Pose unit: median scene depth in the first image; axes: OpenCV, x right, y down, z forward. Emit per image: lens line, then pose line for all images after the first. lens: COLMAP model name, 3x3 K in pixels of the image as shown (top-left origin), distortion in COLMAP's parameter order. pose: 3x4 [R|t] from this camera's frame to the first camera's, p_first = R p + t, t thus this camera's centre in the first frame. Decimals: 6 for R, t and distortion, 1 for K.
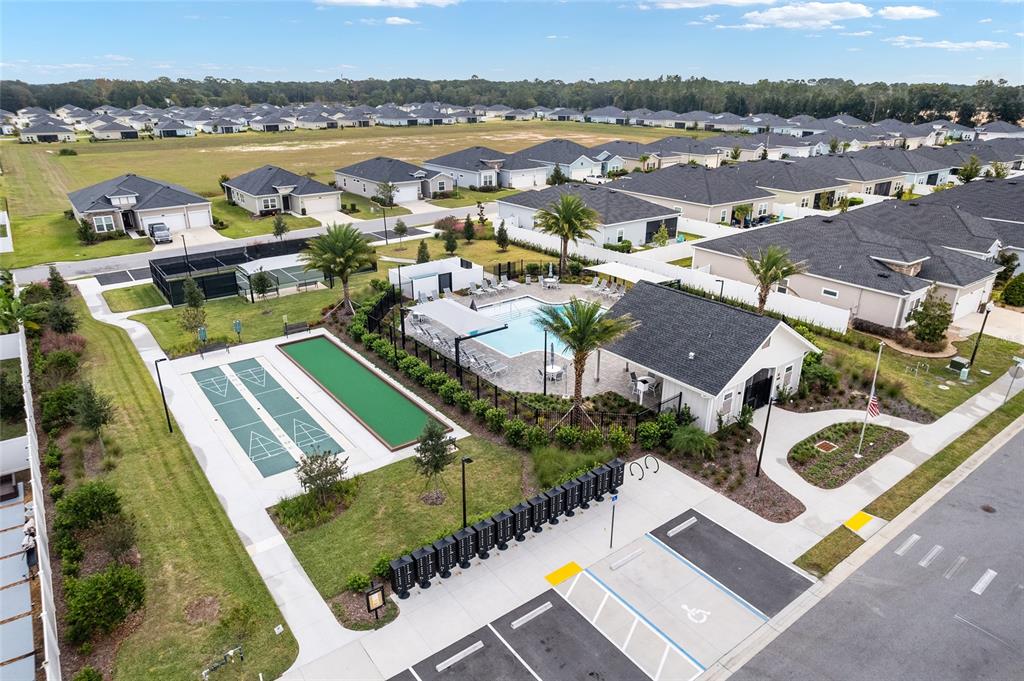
lens RADIAL K [[661.8, 0, 515.5], [0, 661.8, 346.3], [0, 0, 1]] dist [-0.086951, 0.087662]
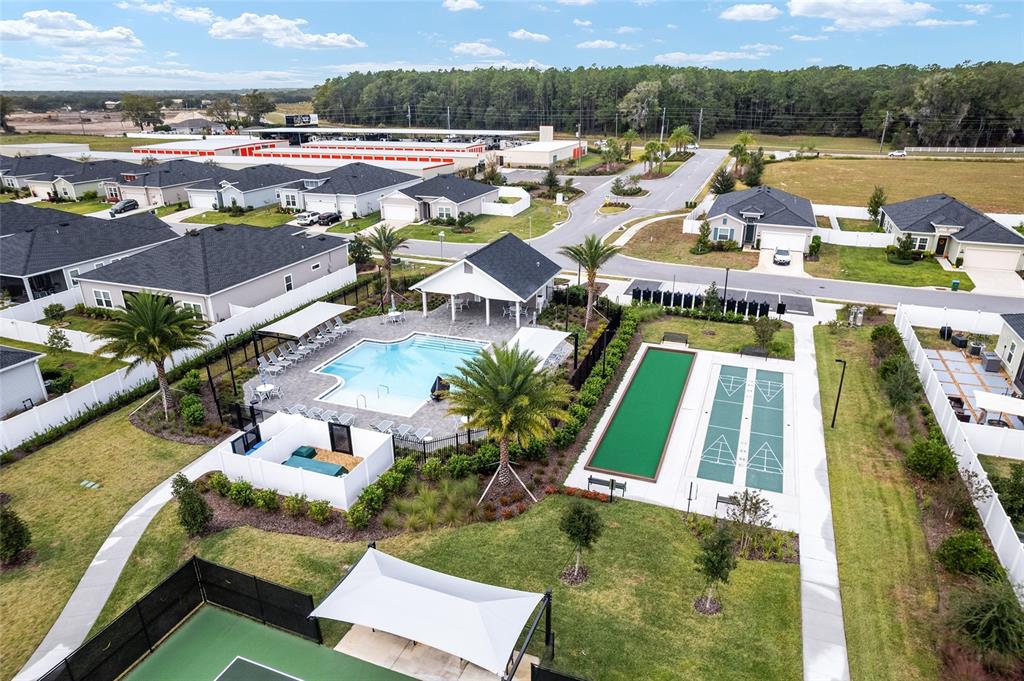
lens RADIAL K [[661.8, 0, 515.5], [0, 661.8, 346.3], [0, 0, 1]] dist [-0.086951, 0.087662]
pose [[-0.530655, -0.317259, 0.785972, -1.062734], [0.309348, 0.790842, 0.528084, -0.714238], [-0.789119, 0.523369, -0.321521, 1.696005]]
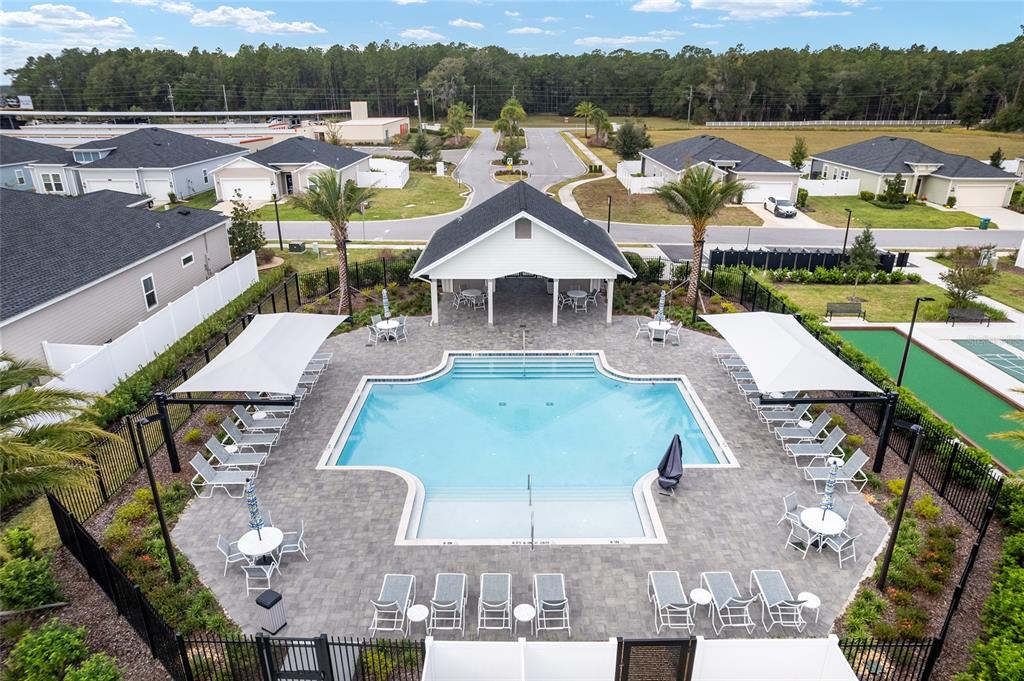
lens RADIAL K [[661.8, 0, 515.5], [0, 661.8, 346.3], [0, 0, 1]] dist [-0.086951, 0.087662]
pose [[-0.796220, -0.228177, 0.560330, -0.273928], [0.214467, 0.759561, 0.614061, -0.507061], [-0.565719, 0.609100, -0.555841, 1.779773]]
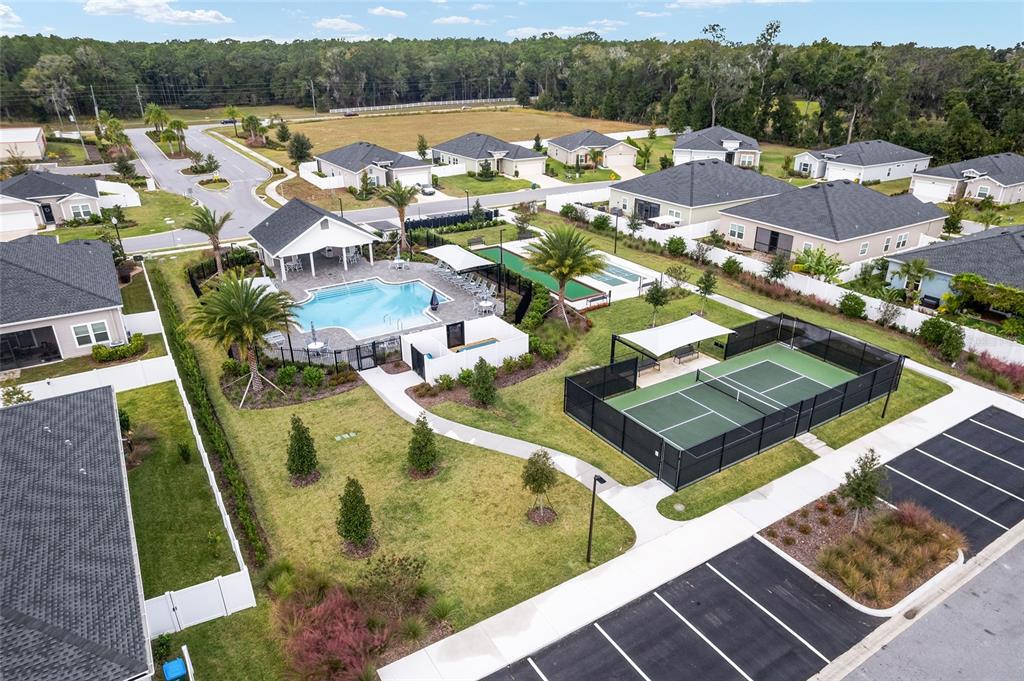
lens RADIAL K [[661.8, 0, 515.5], [0, 661.8, 346.3], [0, 0, 1]] dist [-0.086951, 0.087662]
pose [[-0.996288, -0.038272, 0.077105, -0.401235], [0.027956, 0.703311, 0.710333, -1.064056], [-0.081415, 0.709852, -0.699630, 2.573868]]
